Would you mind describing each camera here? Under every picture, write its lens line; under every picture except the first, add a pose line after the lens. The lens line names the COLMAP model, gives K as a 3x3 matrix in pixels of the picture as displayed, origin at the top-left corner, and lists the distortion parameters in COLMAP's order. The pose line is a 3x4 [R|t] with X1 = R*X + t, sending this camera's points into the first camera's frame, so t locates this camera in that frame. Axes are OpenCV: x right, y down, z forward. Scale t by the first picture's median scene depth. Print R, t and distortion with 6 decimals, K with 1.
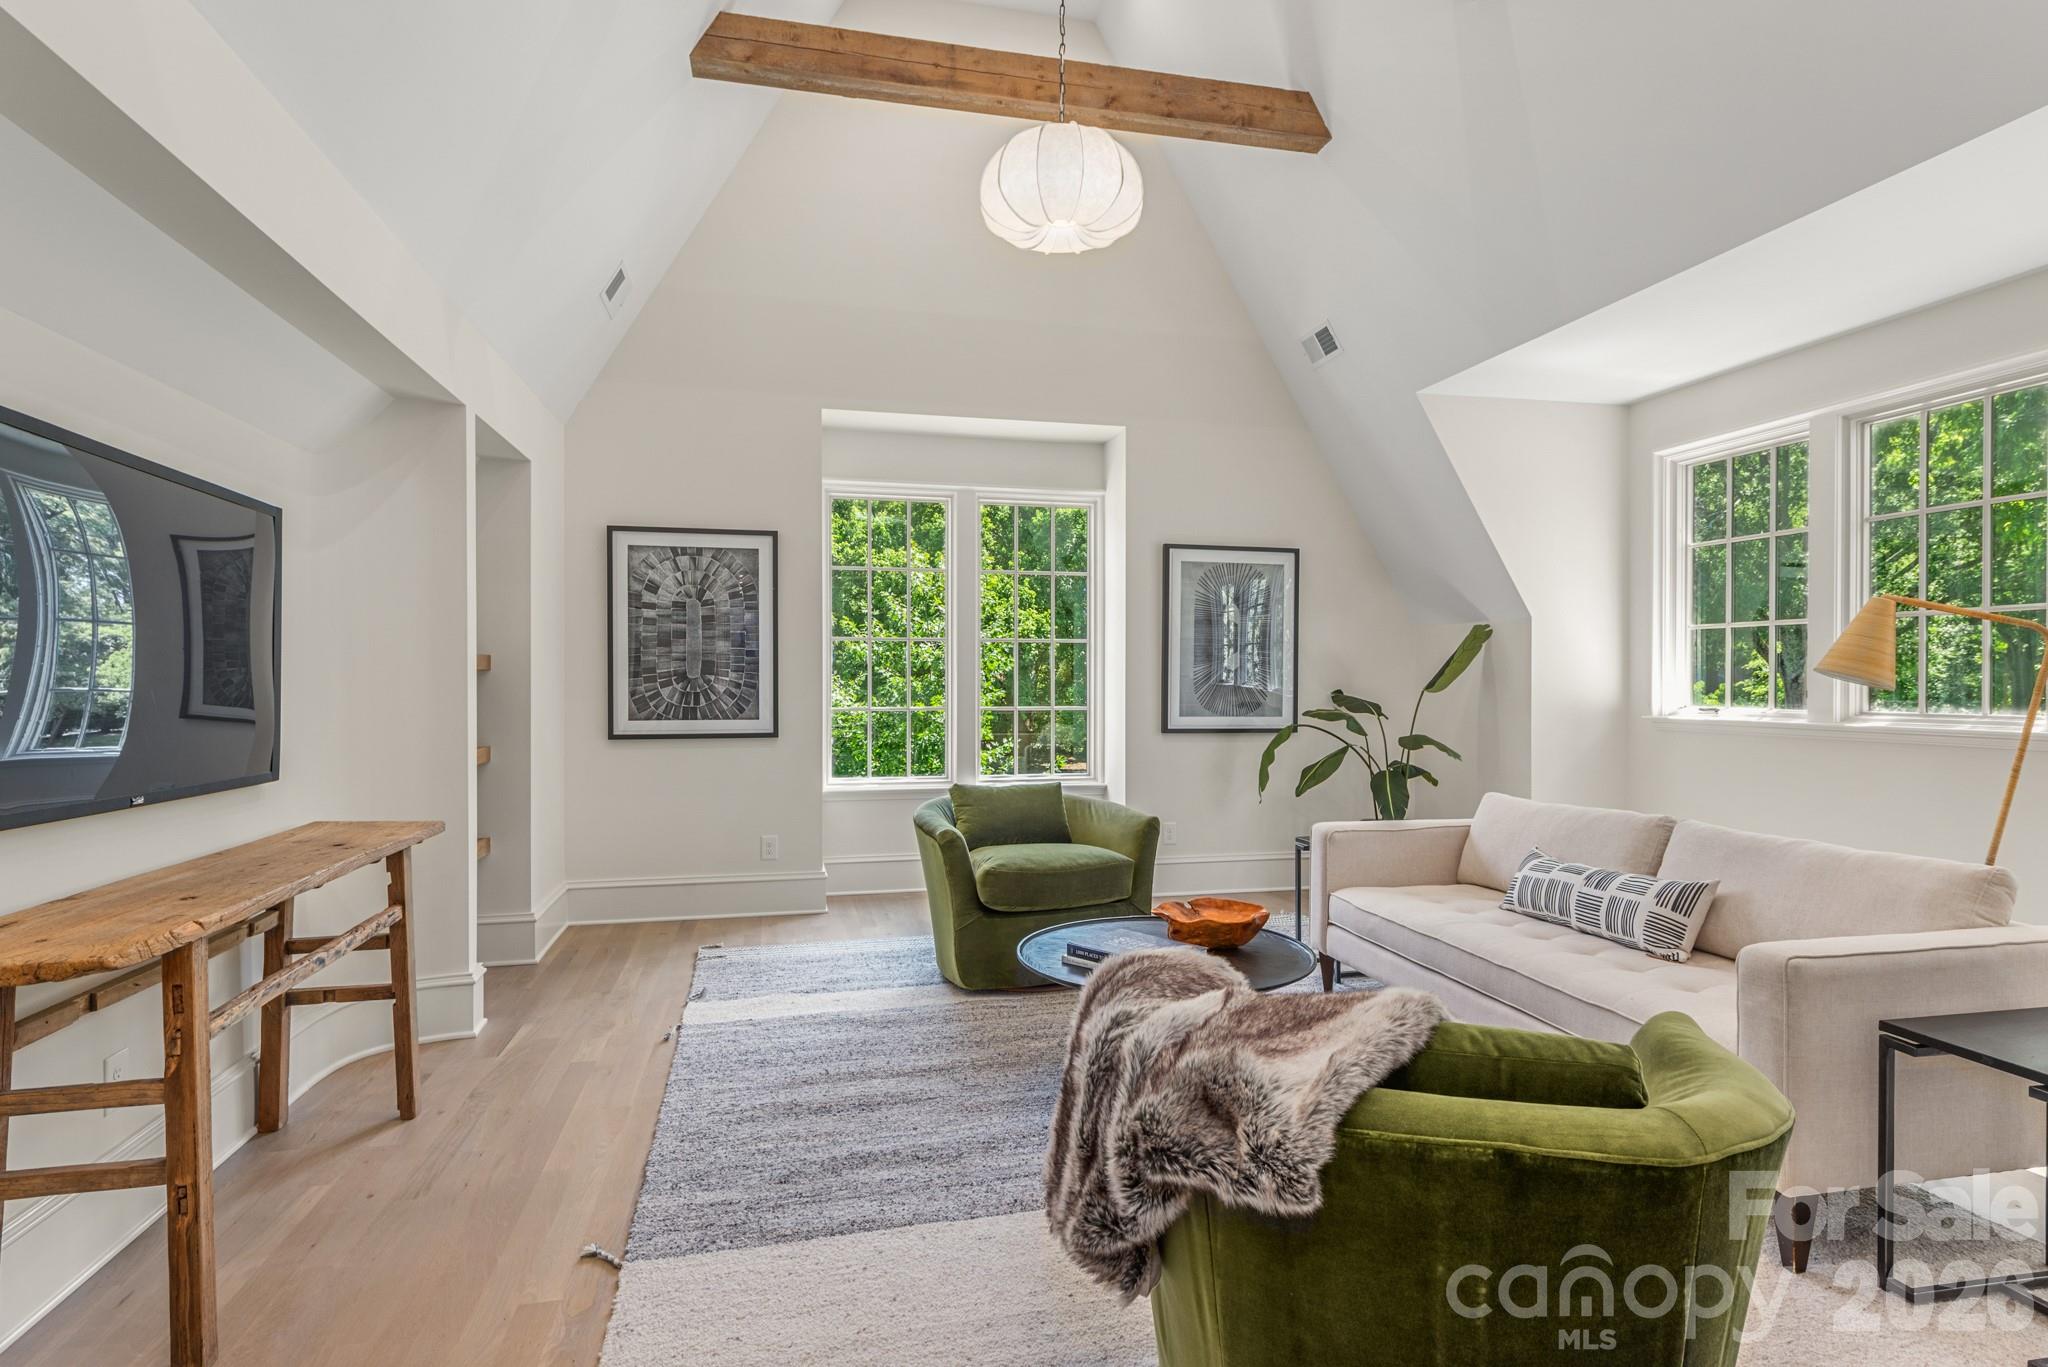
lens RADIAL K [[1065.5, 0, 1020.2], [0, 1065.5, 684.4], [0, 0, 1]] dist [0.010328, -0.001423]
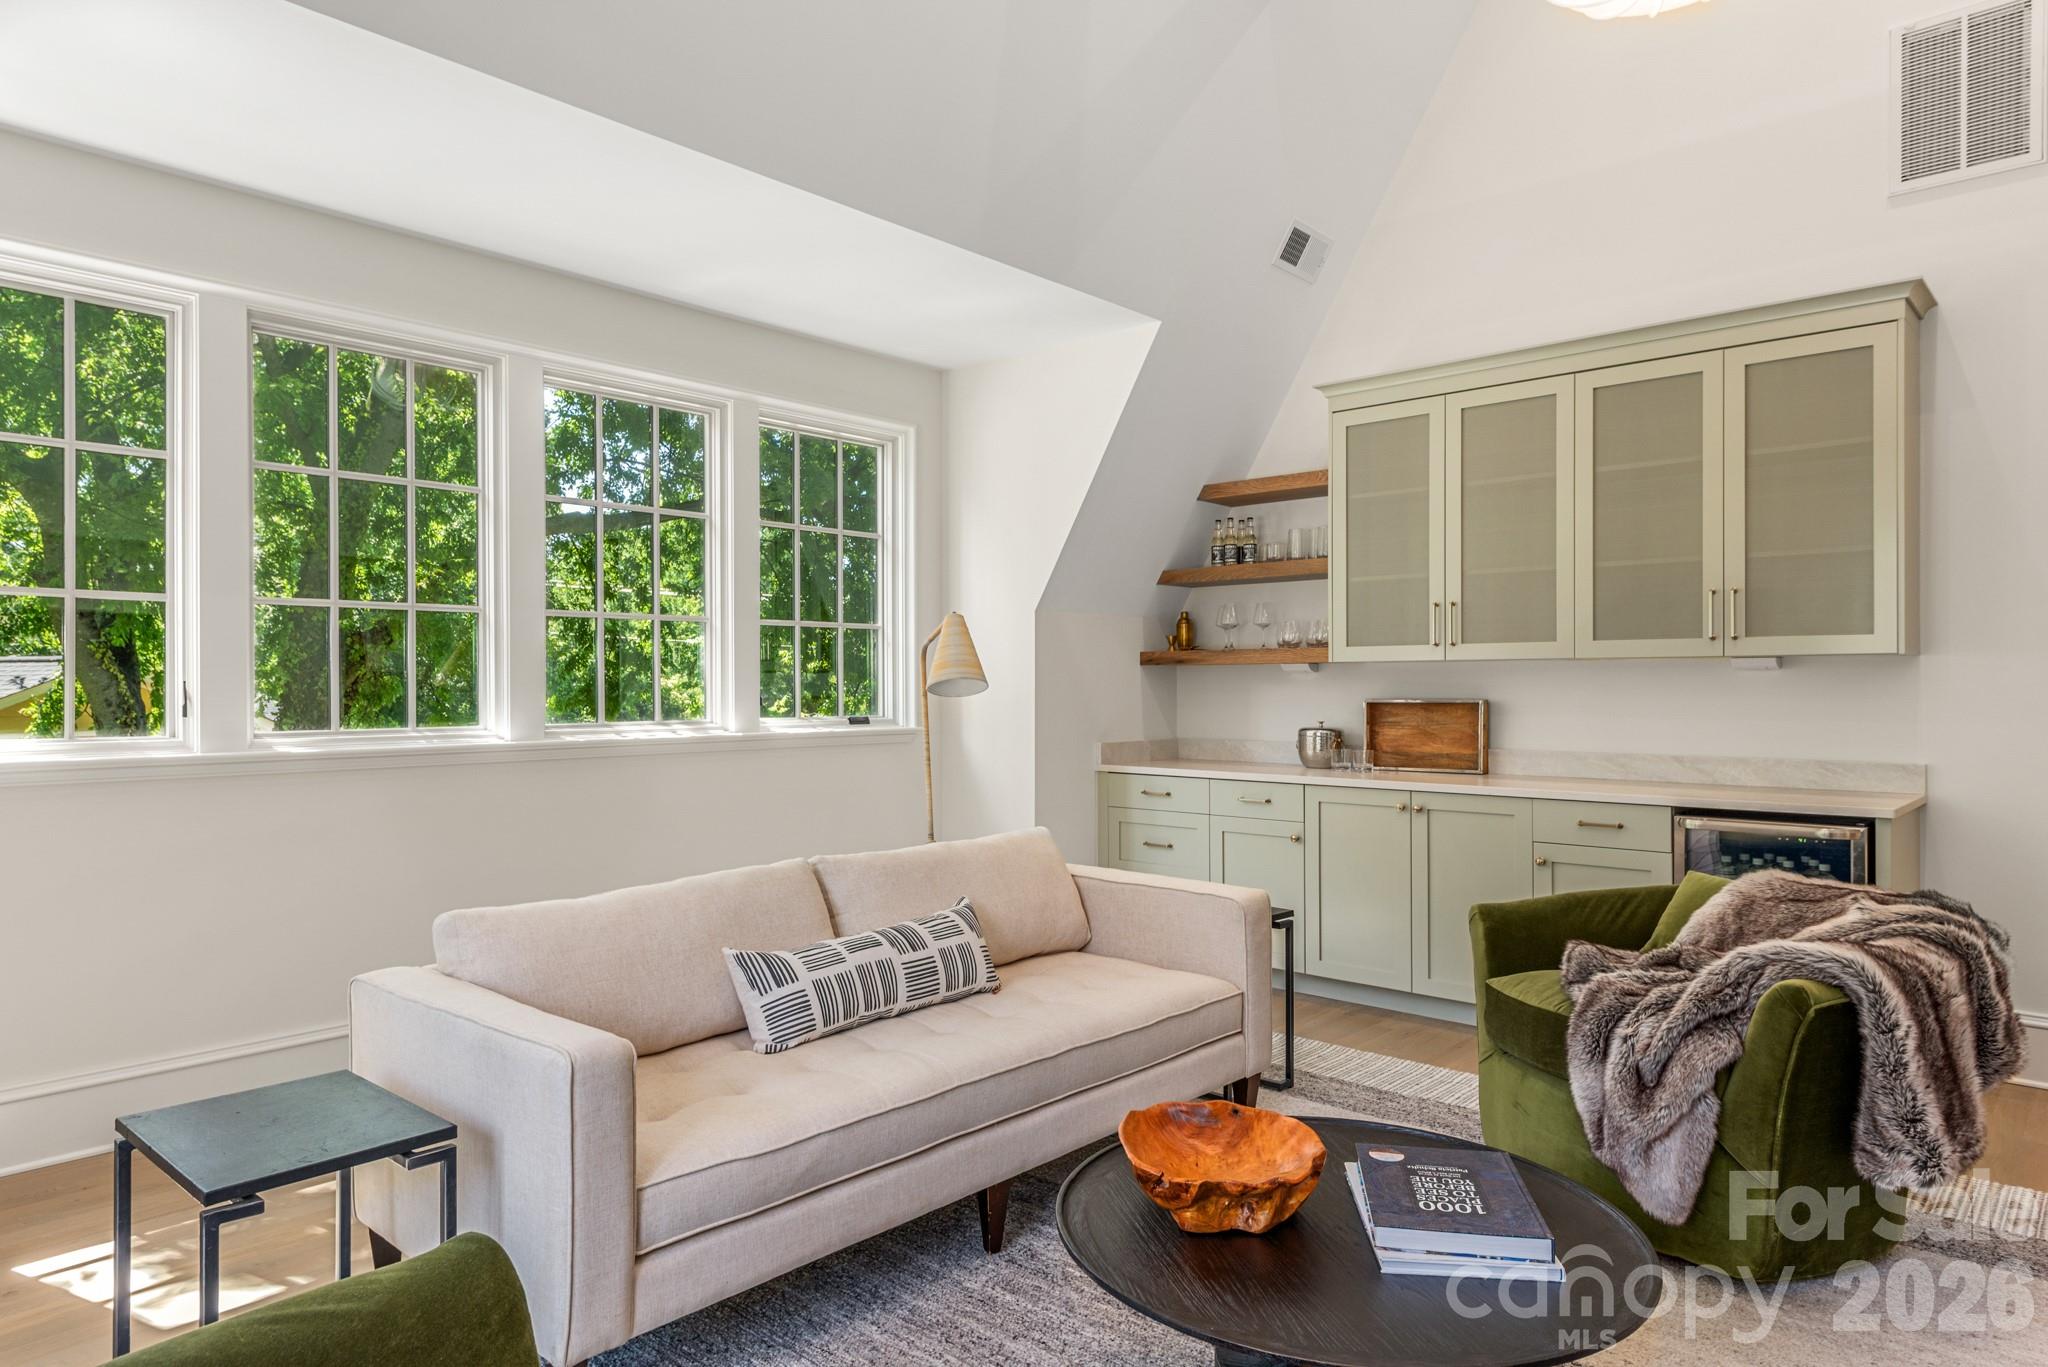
lens RADIAL K [[1257.7, 0, 1025.6], [0, 1257.7, 679.0], [0, 0, 1]] dist [0.008573, 0.000613]
pose [[-0.595649, 0.003263, 0.803238, -0.161200], [0.002403, 0.999995, -0.002281, -0.005200], [-0.803241, 0.000571, -0.595654, 0.917235]]
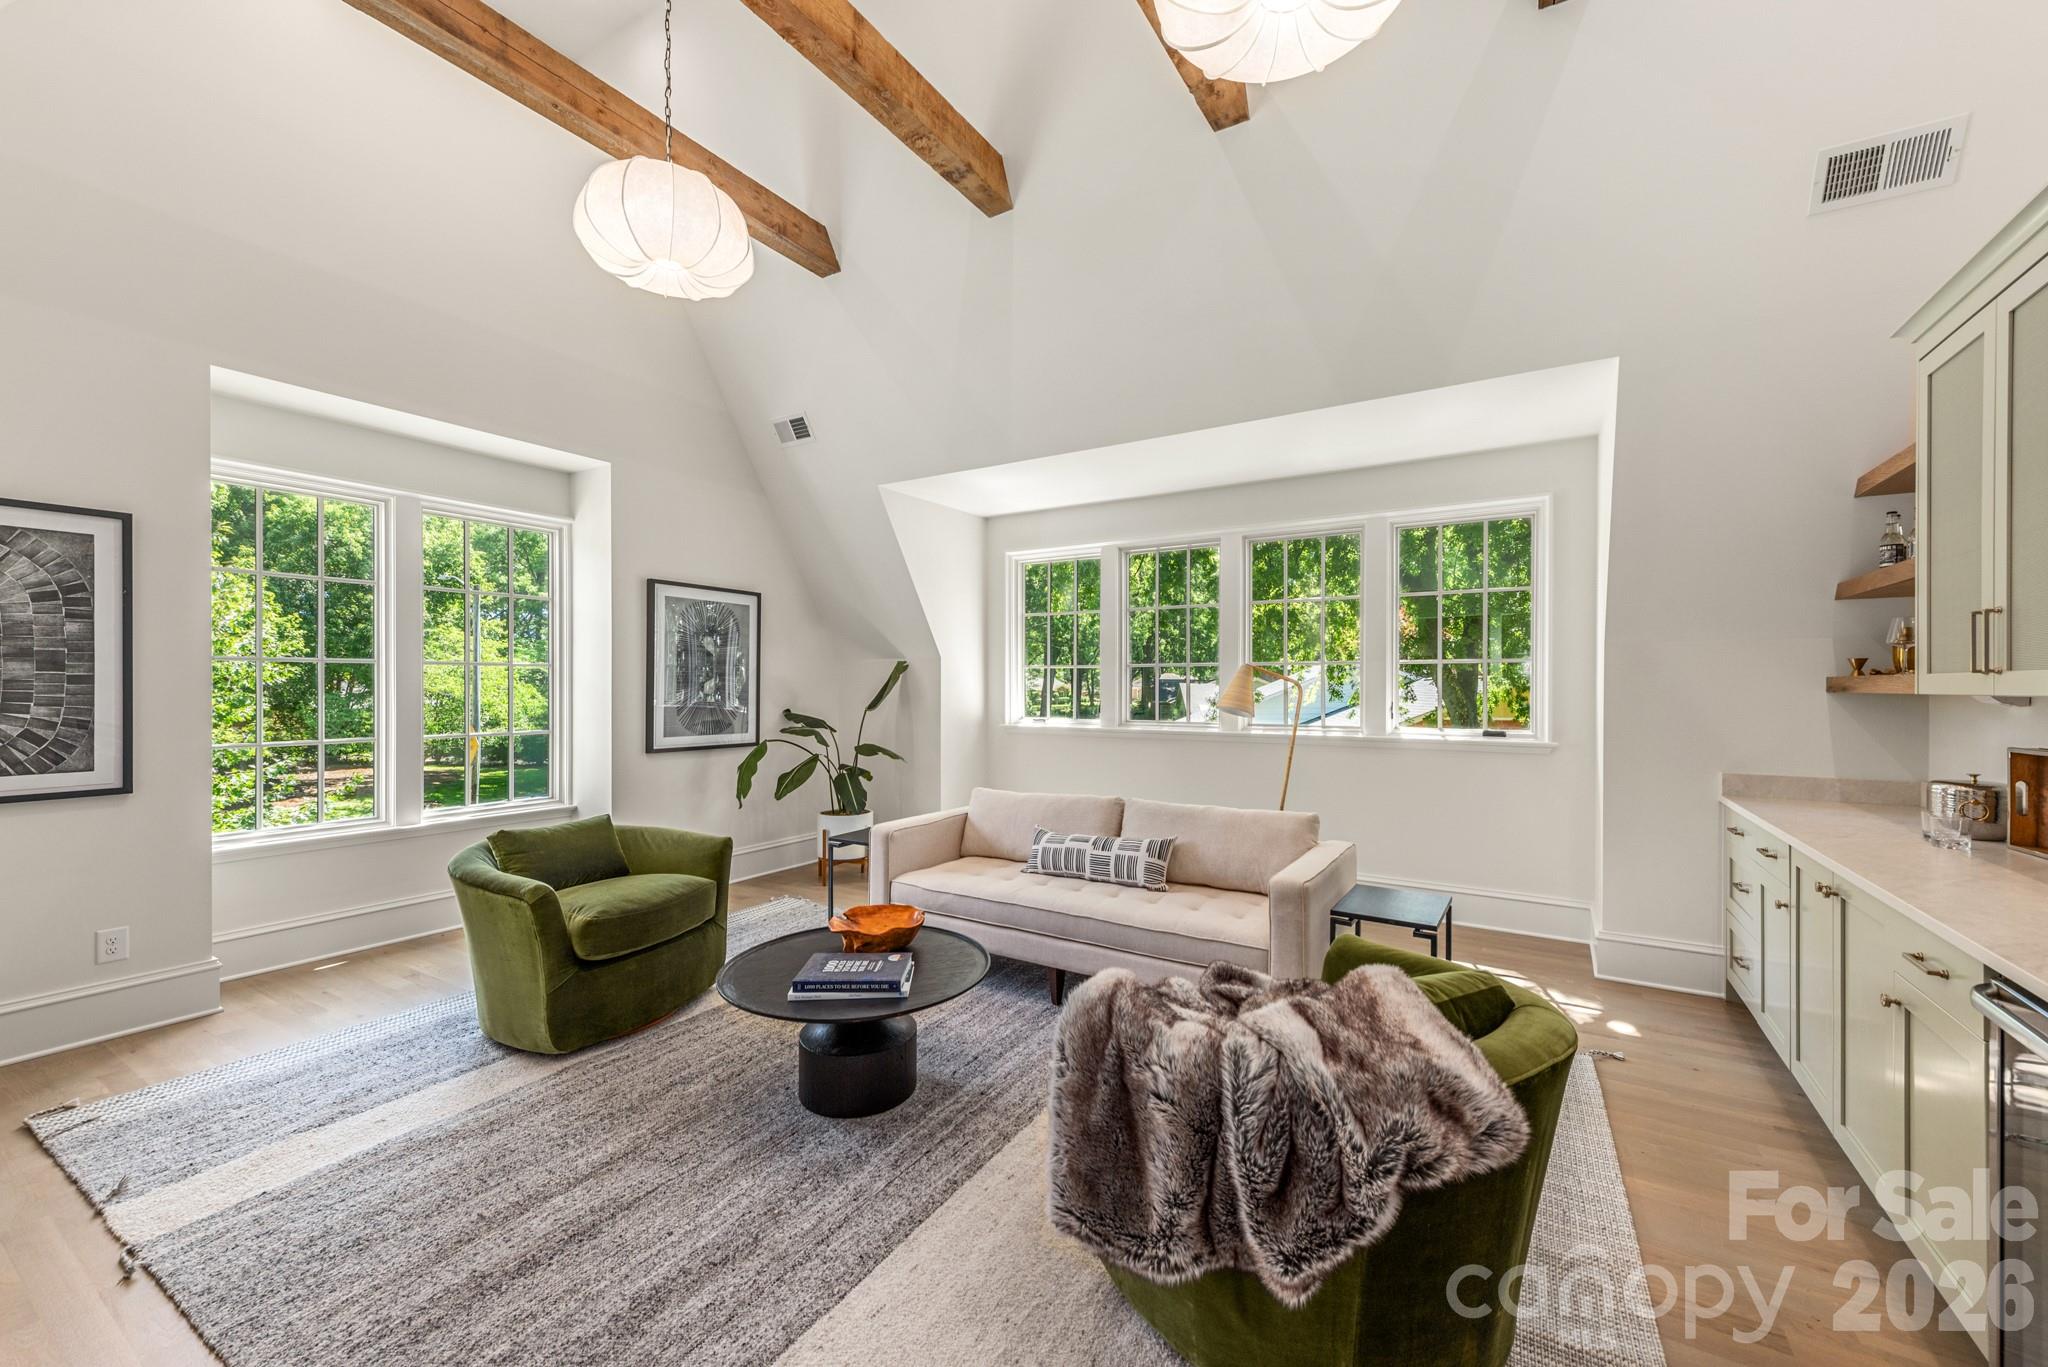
lens RADIAL K [[802.8, 0, 1039.2], [0, 802.8, 687.8], [0, 0, 1]] dist [0.001710, -0.001716]
pose [[0.690838, -0.002261, 0.723006, -0.210554], [0.001263, 0.999997, 0.001921, -0.025601], [-0.723009, -0.000414, 0.690839, 0.173505]]
